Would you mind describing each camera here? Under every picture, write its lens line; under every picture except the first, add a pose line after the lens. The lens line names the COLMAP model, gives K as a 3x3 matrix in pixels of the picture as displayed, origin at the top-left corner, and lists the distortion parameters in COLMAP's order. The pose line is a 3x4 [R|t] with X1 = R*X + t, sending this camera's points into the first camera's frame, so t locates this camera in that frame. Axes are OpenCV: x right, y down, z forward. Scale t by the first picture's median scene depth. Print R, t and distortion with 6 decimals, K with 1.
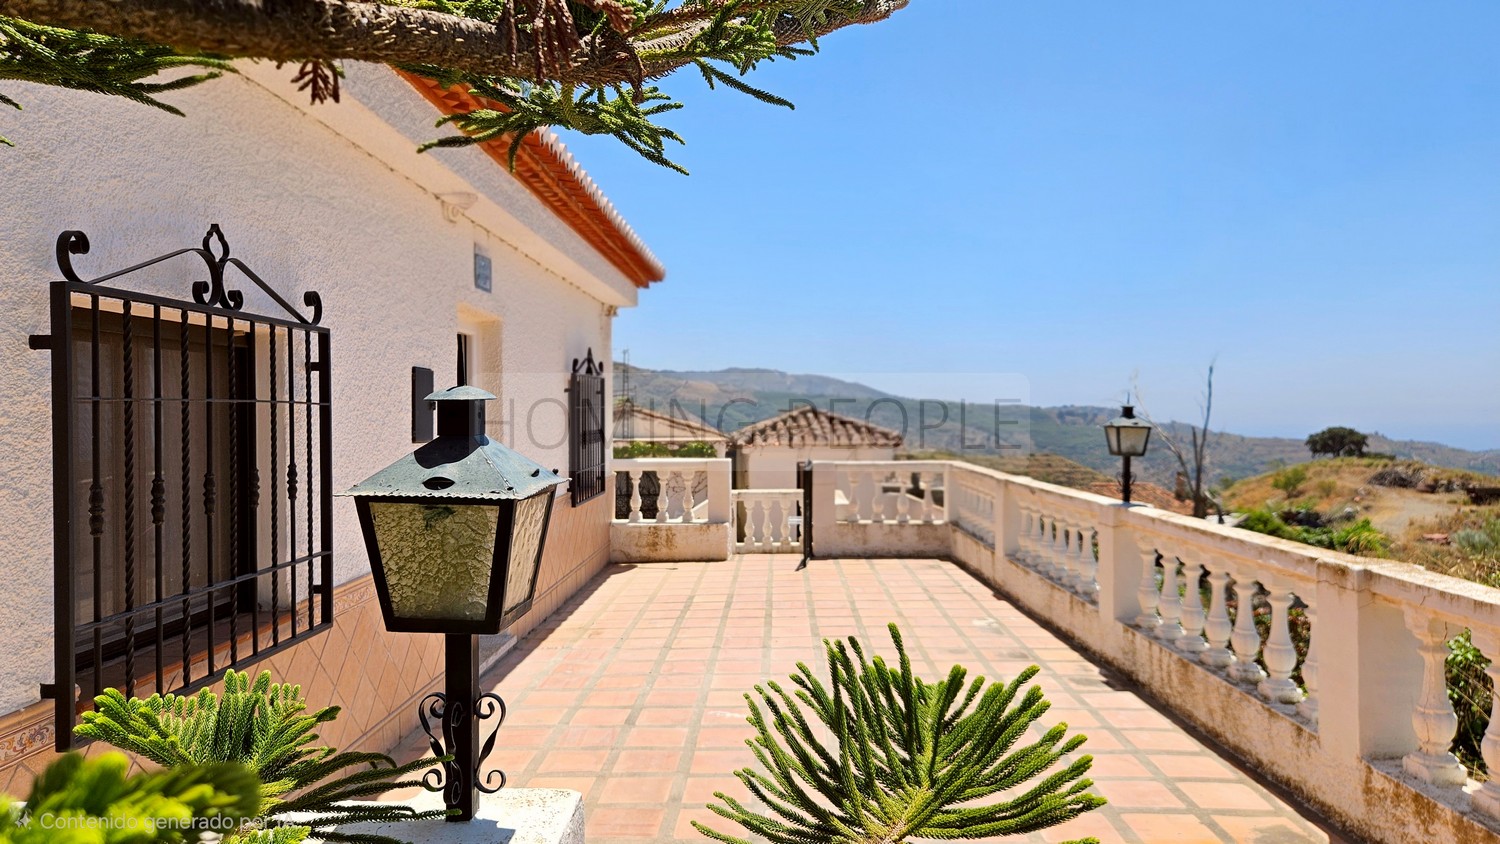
lens RADIAL K [[1001.7, 0, 748.9], [0, 1001.7, 422.6], [0, 0, 1]] dist [0.063261, -0.054674]
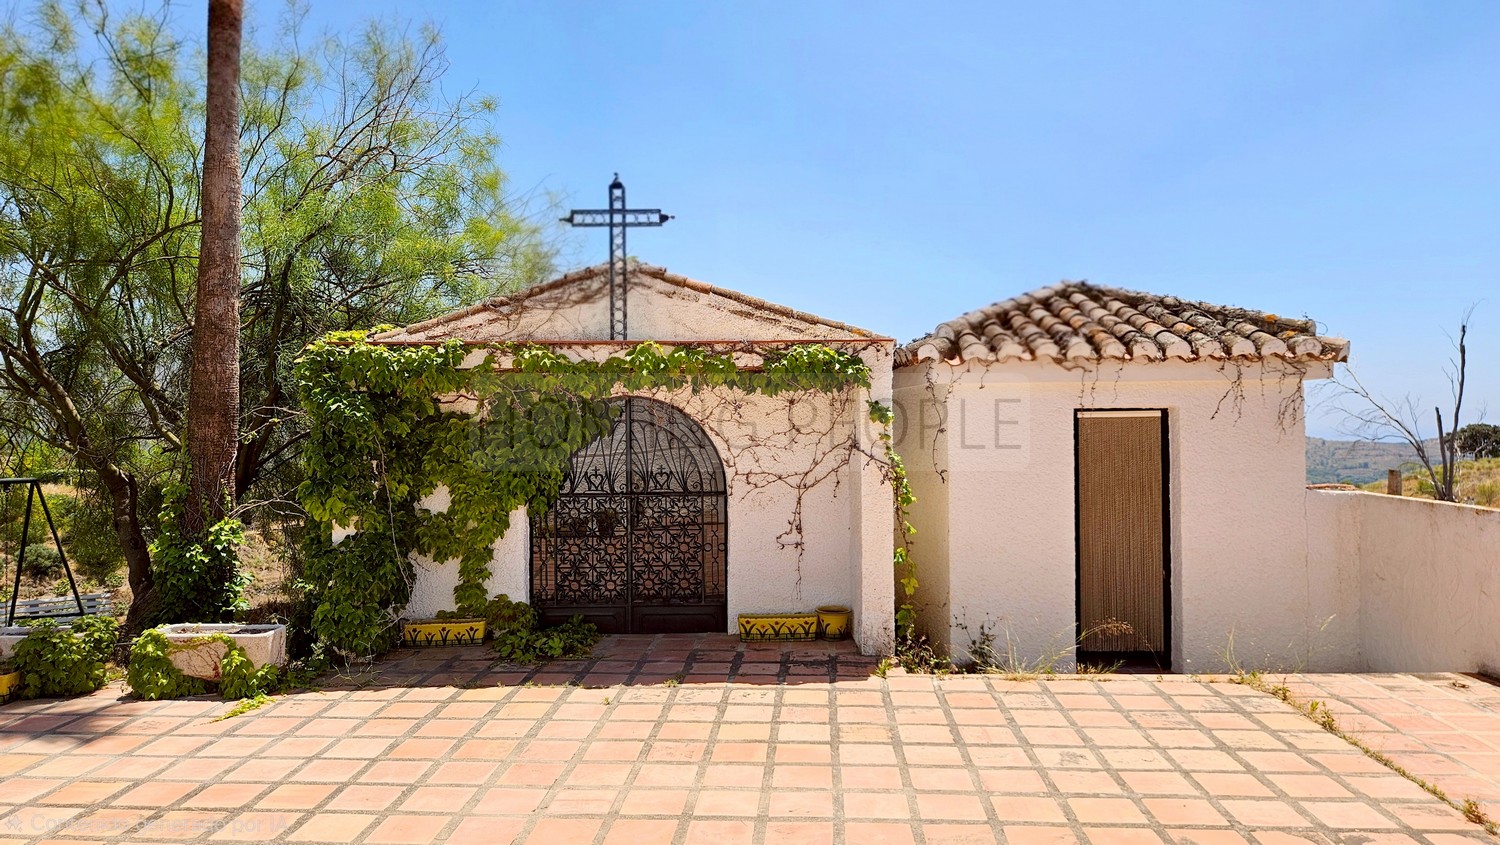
lens RADIAL K [[1001.7, 0, 750.9], [0, 1001.7, 421.7], [0, 0, 1]] dist [0.063261, -0.054674]
pose [[0.999663, 0.003296, -0.025754, -0.063831], [-0.003430, 0.999981, -0.005155, 0.047180], [0.025736, 0.005241, 0.999655, 0.623049]]
